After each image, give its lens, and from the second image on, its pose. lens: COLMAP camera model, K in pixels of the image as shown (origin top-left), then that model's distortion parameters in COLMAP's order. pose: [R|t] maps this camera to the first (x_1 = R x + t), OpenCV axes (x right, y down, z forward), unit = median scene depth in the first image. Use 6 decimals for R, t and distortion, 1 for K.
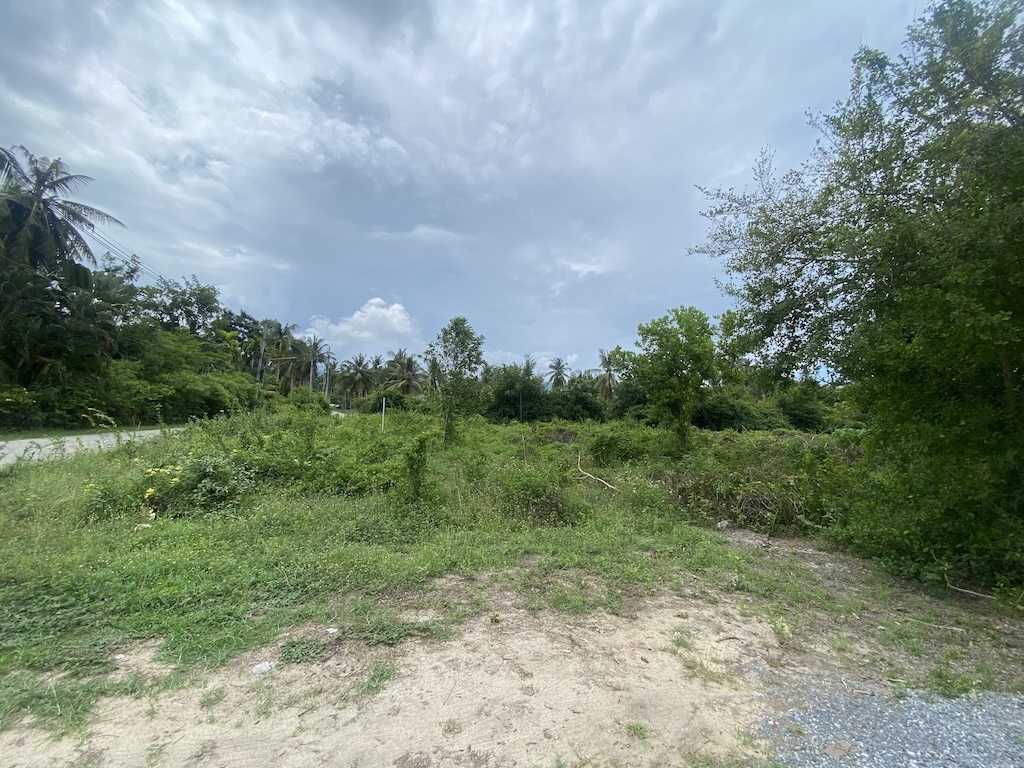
lens RADIAL K [[413.2, 0, 512.5], [0, 413.2, 377.1], [0, 0, 1]] dist [0.020134, -0.019851]
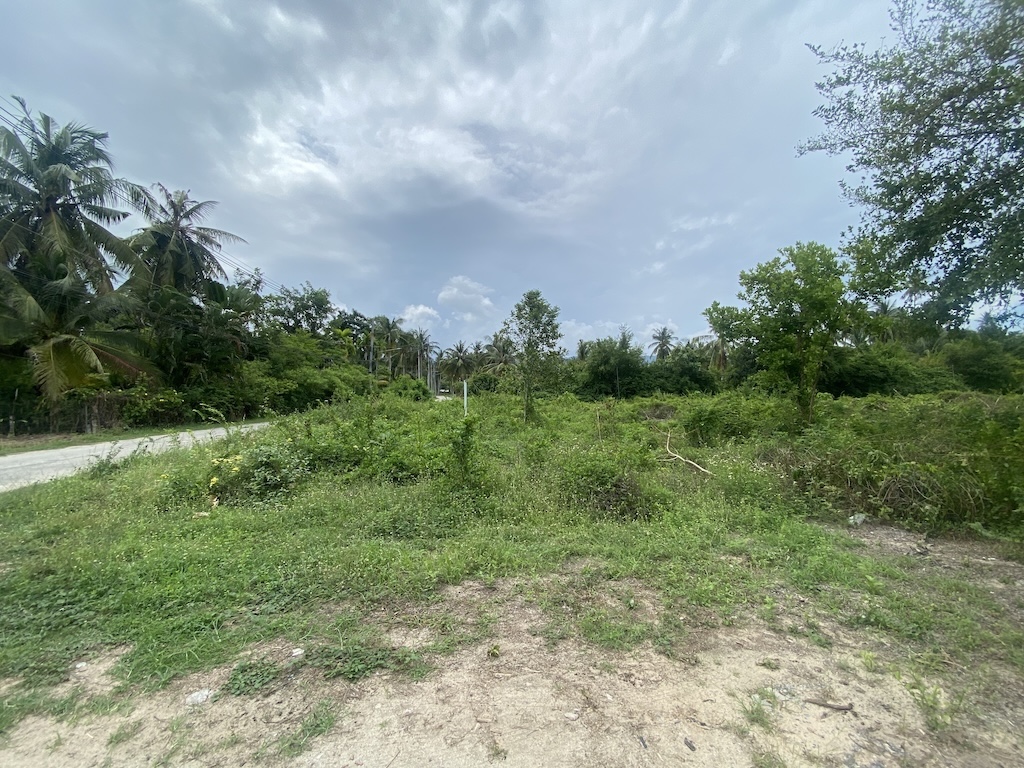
lens RADIAL K [[415.1, 0, 514.9], [0, 415.1, 382.1], [0, 0, 1]] dist [0.014085, -0.016532]
pose [[0.969224, -0.056978, -0.239495, 0.086794], [0.071818, 0.995971, 0.053695, 0.018168], [0.235471, -0.069243, 0.969412, 0.120850]]
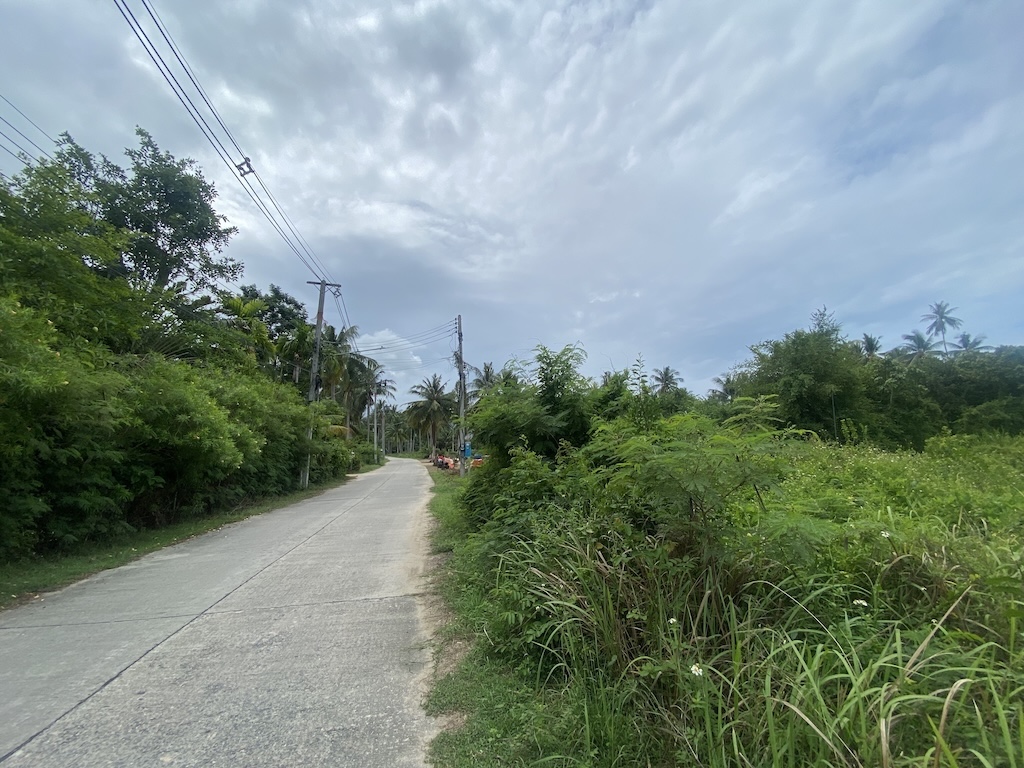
lens RADIAL K [[415.1, 0, 514.9], [0, 415.1, 382.1], [0, 0, 1]] dist [0.014085, -0.016532]
pose [[0.994535, -0.084922, -0.060726, -1.735415], [0.080718, 0.994372, -0.068628, 0.180109], [0.066212, 0.063351, 0.995792, 2.684202]]
